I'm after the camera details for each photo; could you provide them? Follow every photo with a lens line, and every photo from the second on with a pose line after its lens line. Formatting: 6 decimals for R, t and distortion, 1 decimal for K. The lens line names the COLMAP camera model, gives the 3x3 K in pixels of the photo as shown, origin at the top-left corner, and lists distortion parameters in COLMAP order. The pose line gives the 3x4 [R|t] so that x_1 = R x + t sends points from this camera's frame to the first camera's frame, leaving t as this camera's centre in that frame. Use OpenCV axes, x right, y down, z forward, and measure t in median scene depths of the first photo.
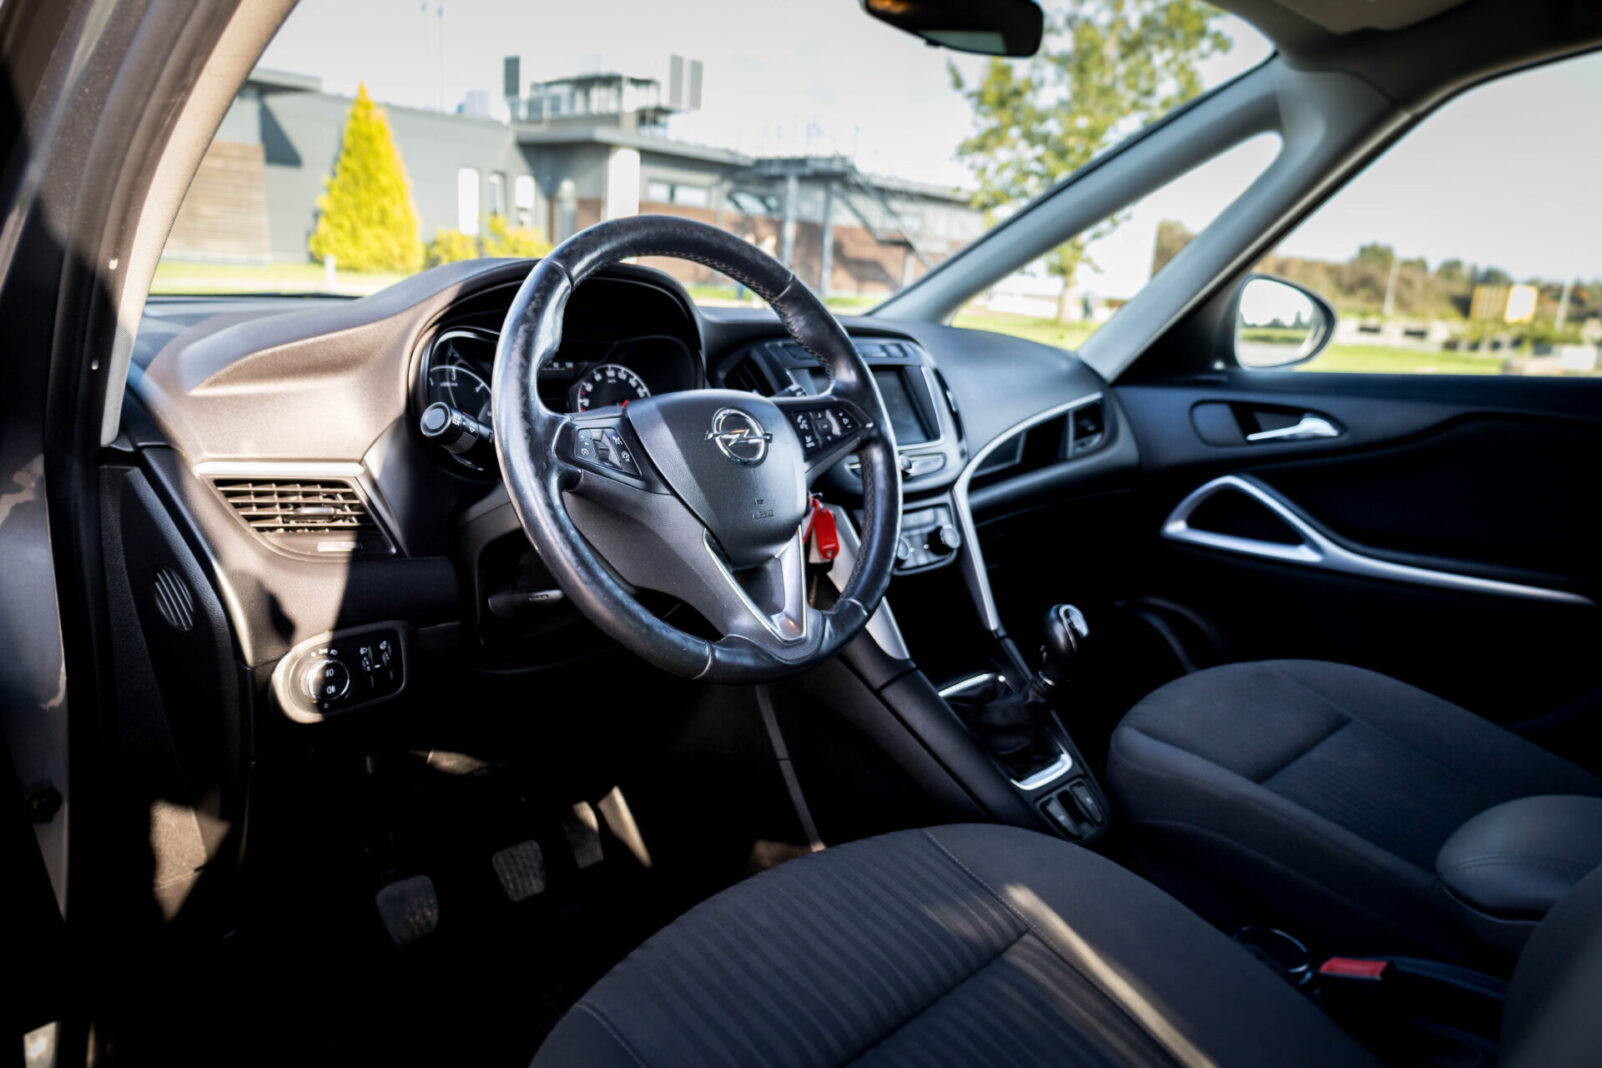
lens RADIAL K [[1099.1, 0, 807.1], [0, 1099.1, 538.4], [0, 0, 1]] dist [0.040014, 0.003327]
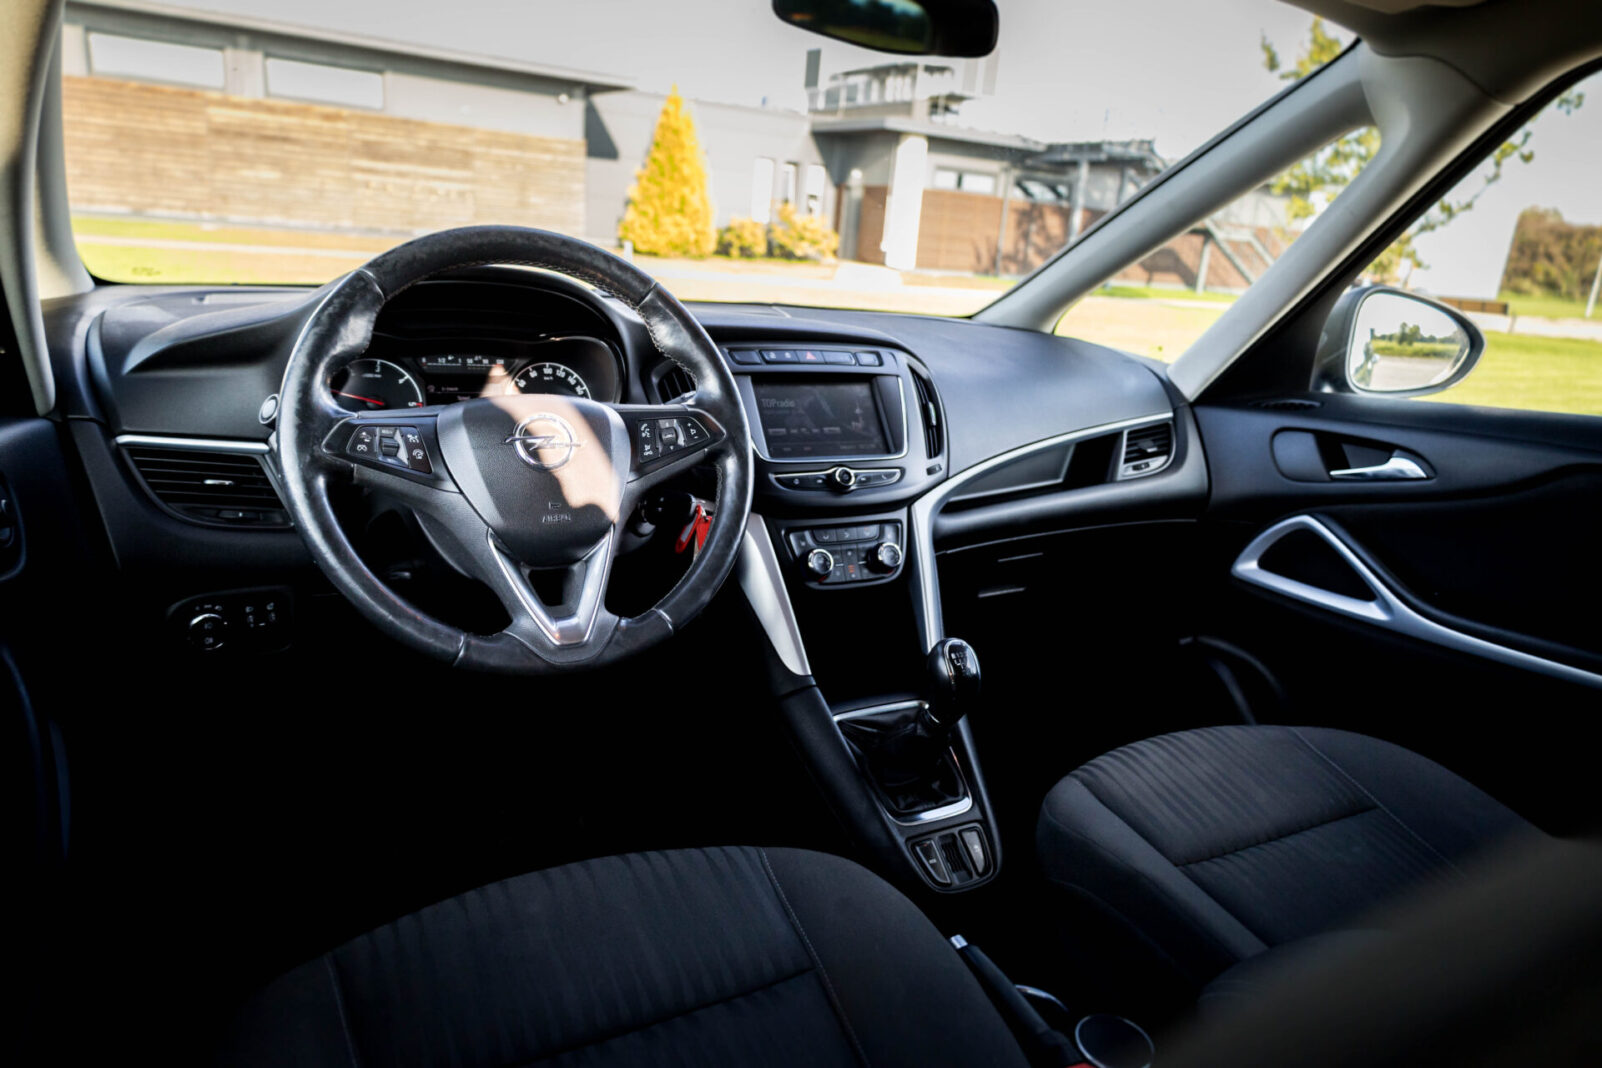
lens RADIAL K [[1099.1, 0, 808.1], [0, 1099.1, 536.1], [0, 0, 1]] dist [0.040014, 0.003327]
pose [[0.957896, 0.088138, -0.273254, 0.239992], [-0.085169, 0.996107, 0.022735, -0.025120], [0.274194, 0.001495, 0.961673, 0.037083]]
